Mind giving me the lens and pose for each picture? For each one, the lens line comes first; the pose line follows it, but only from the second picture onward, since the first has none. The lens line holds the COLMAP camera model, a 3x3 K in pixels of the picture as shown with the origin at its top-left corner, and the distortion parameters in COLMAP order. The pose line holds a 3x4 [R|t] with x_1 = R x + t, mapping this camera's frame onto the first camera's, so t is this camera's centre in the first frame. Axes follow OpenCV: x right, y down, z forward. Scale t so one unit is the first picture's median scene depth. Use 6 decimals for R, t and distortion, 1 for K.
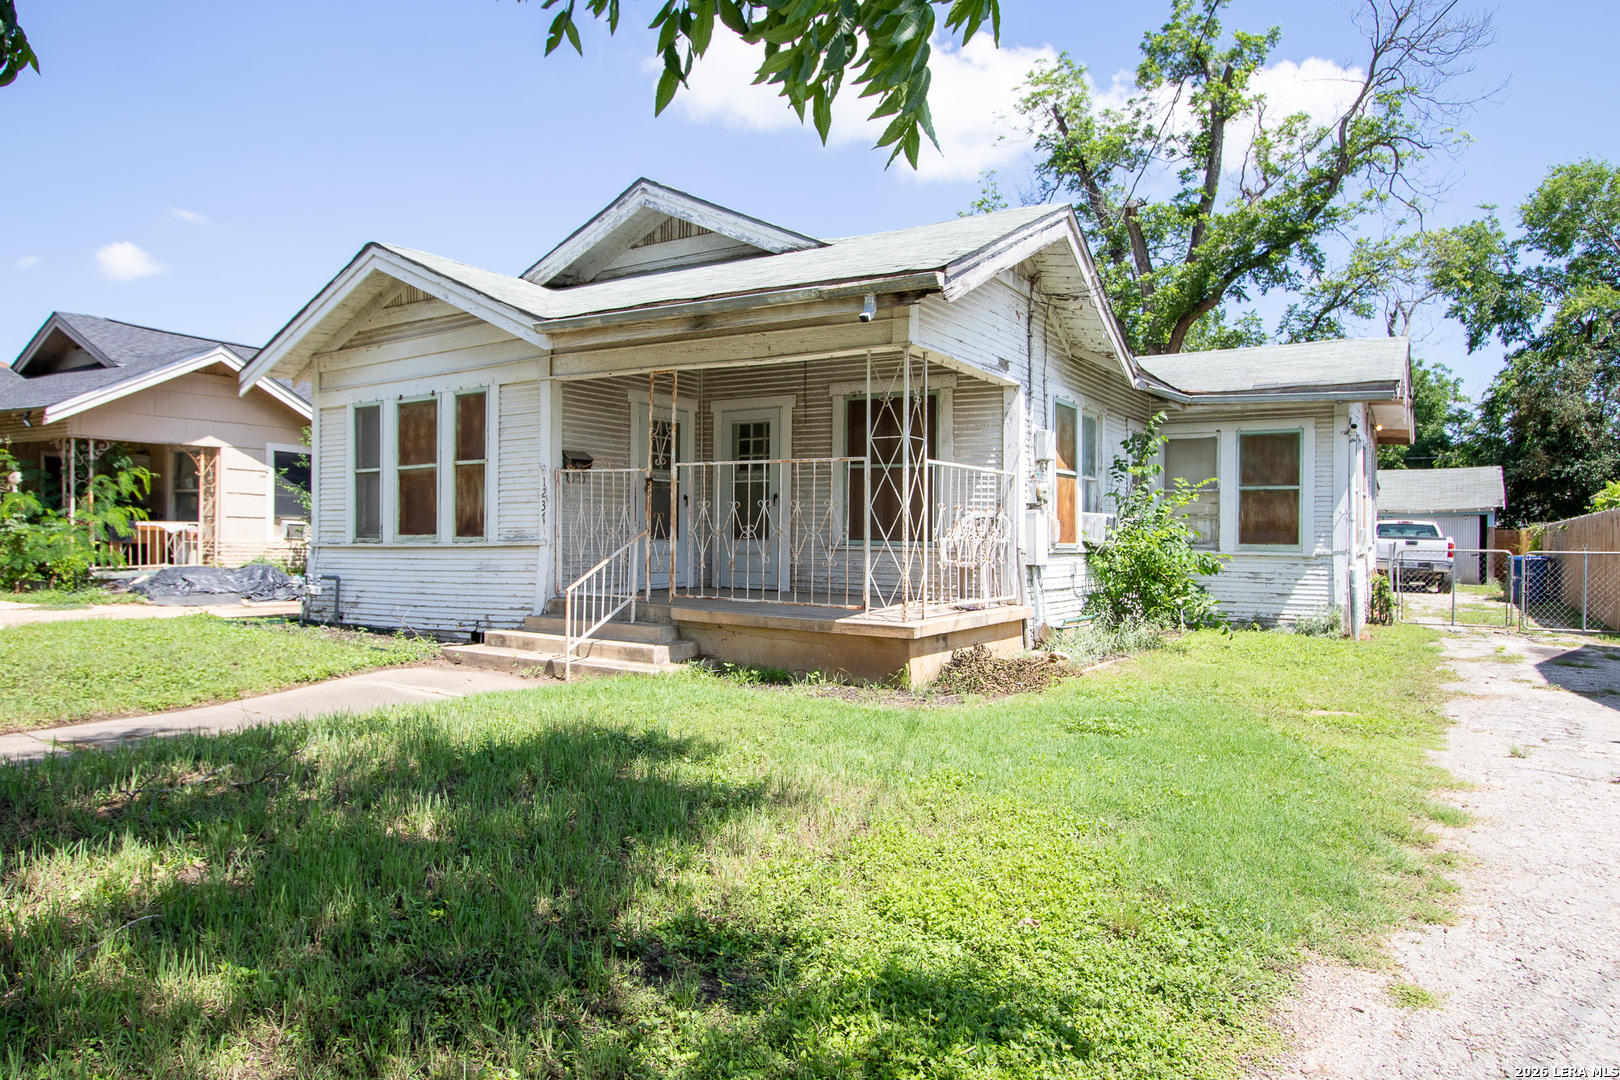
lens RADIAL K [[1024.3, 0, 785.2], [0, 1024.3, 538.8], [0, 0, 1]] dist [-0.024950, 0.012736]
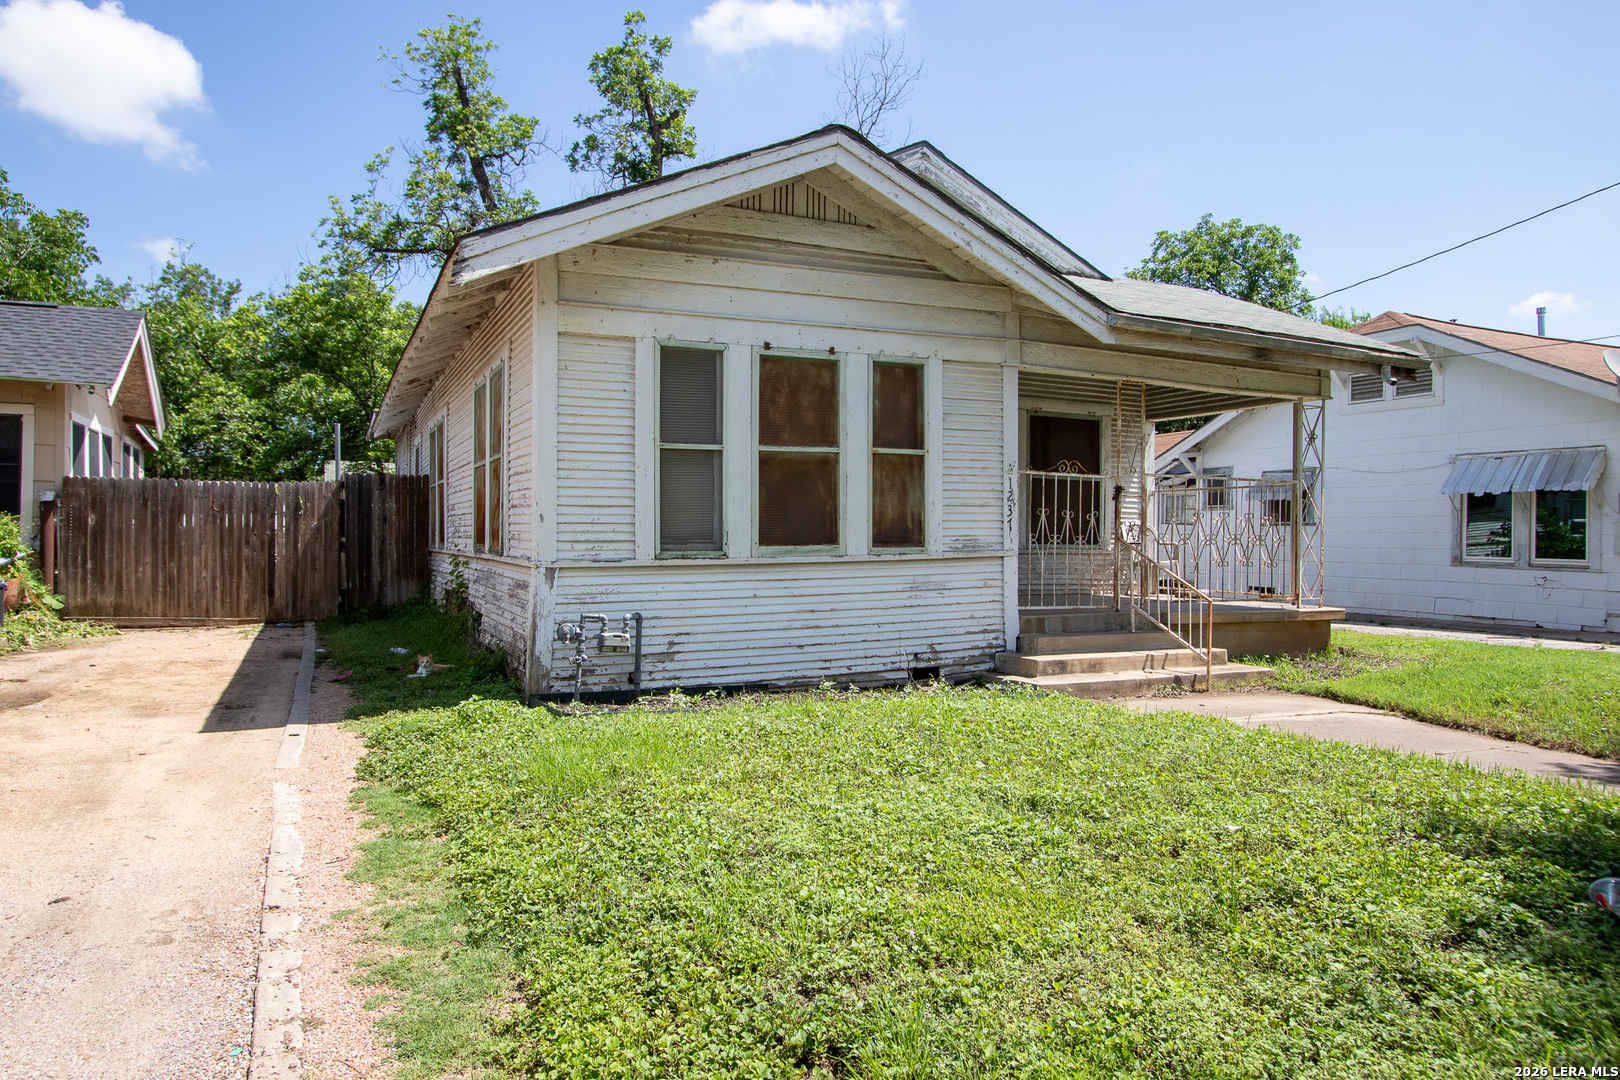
lens RADIAL K [[1024.3, 0, 790.3], [0, 1024.3, 540.1], [0, 0, 1]] dist [-0.024950, 0.012736]
pose [[0.528198, -0.011381, 0.849045, -0.945878], [0.000335, 0.999913, 0.013195, -0.016578], [-0.849121, -0.006685, 0.528156, 0.614286]]
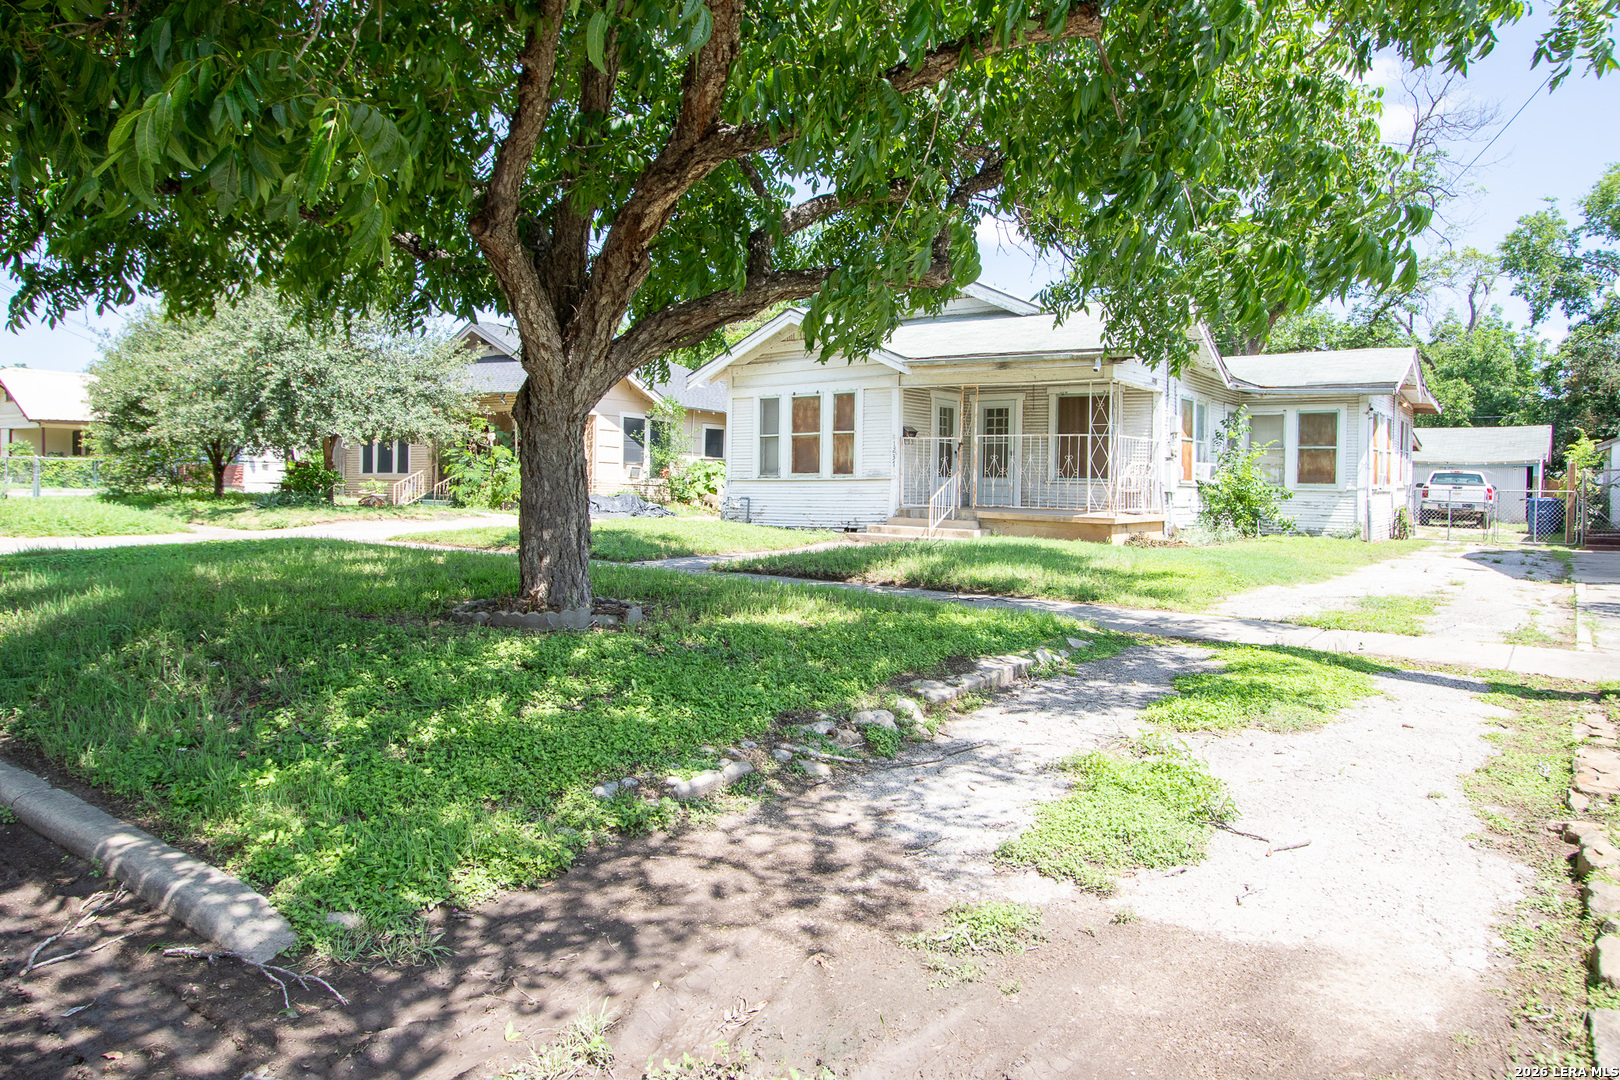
lens RADIAL K [[1024.3, 0, 791.9], [0, 1024.3, 504.9], [0, 0, 1]] dist [-0.024950, 0.012736]
pose [[0.996849, 0.008833, -0.078835, -0.239270], [-0.007425, 0.999808, 0.018129, 0.018377], [0.078980, -0.017486, 0.996723, -0.727947]]
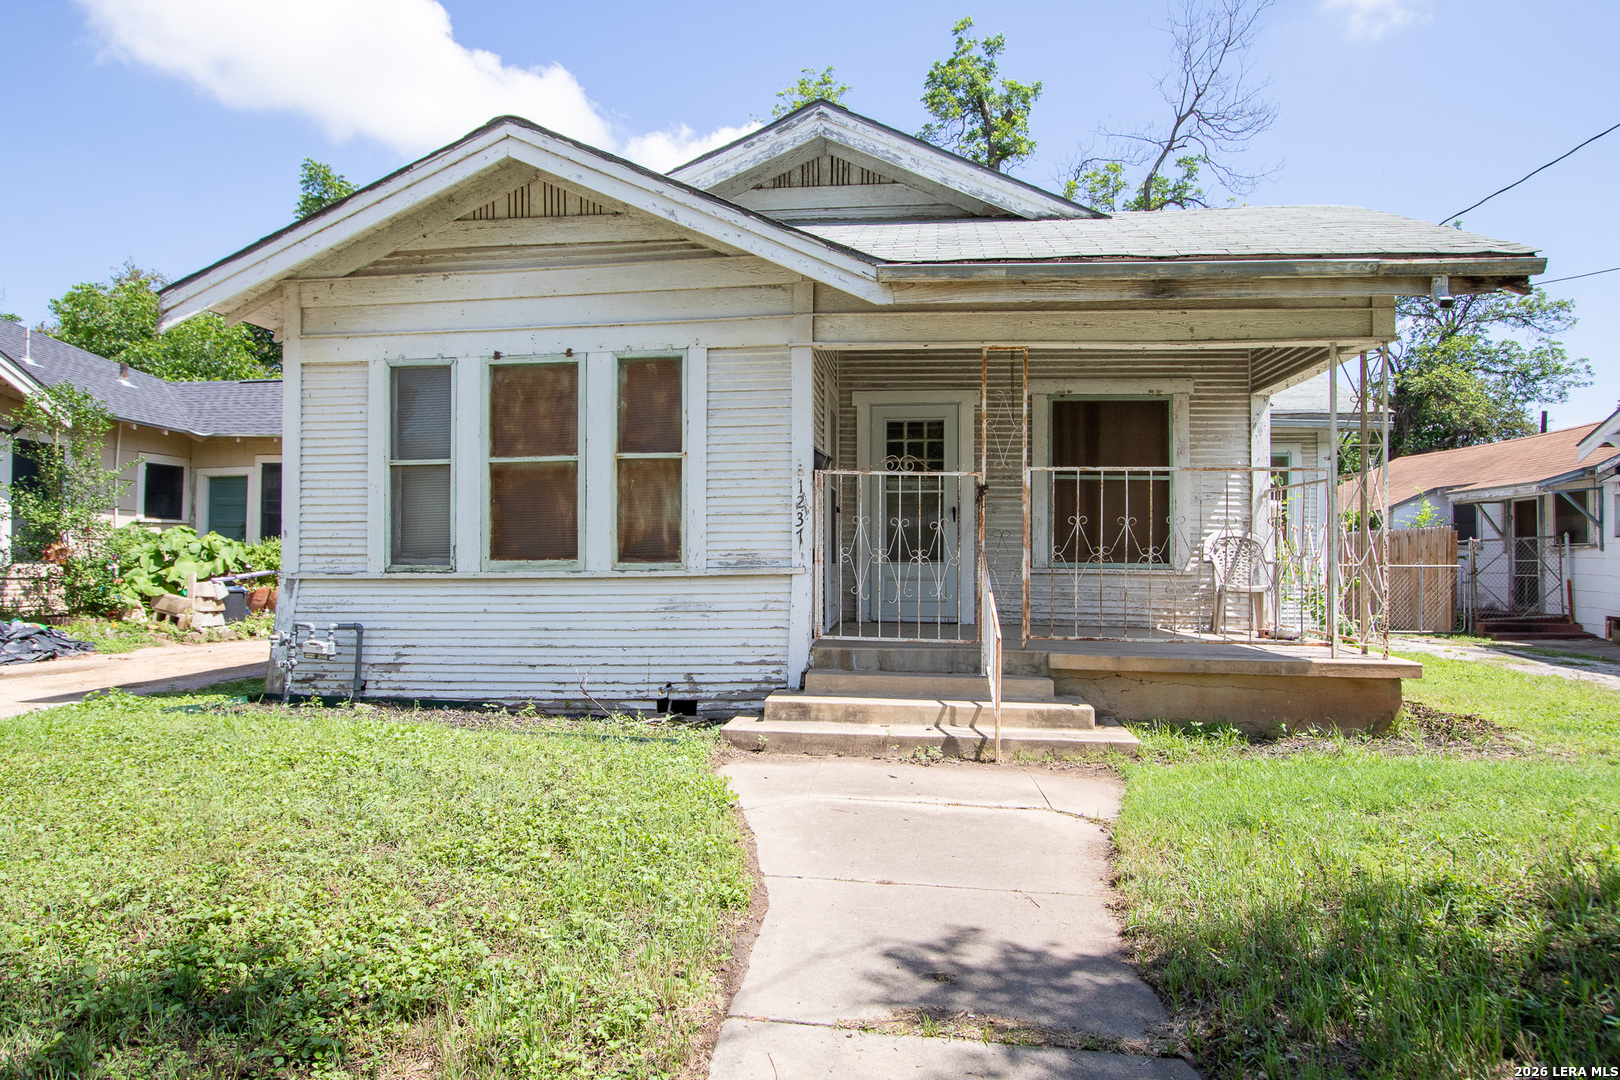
lens RADIAL K [[1024.3, 0, 795.5], [0, 1024.3, 537.6], [0, 0, 1]] dist [-0.024950, 0.012736]
pose [[0.897617, 0.001871, 0.440773, -0.491178], [0.004613, 0.999896, -0.013639, -0.008432], [-0.440753, 0.014276, 0.897515, 0.308507]]
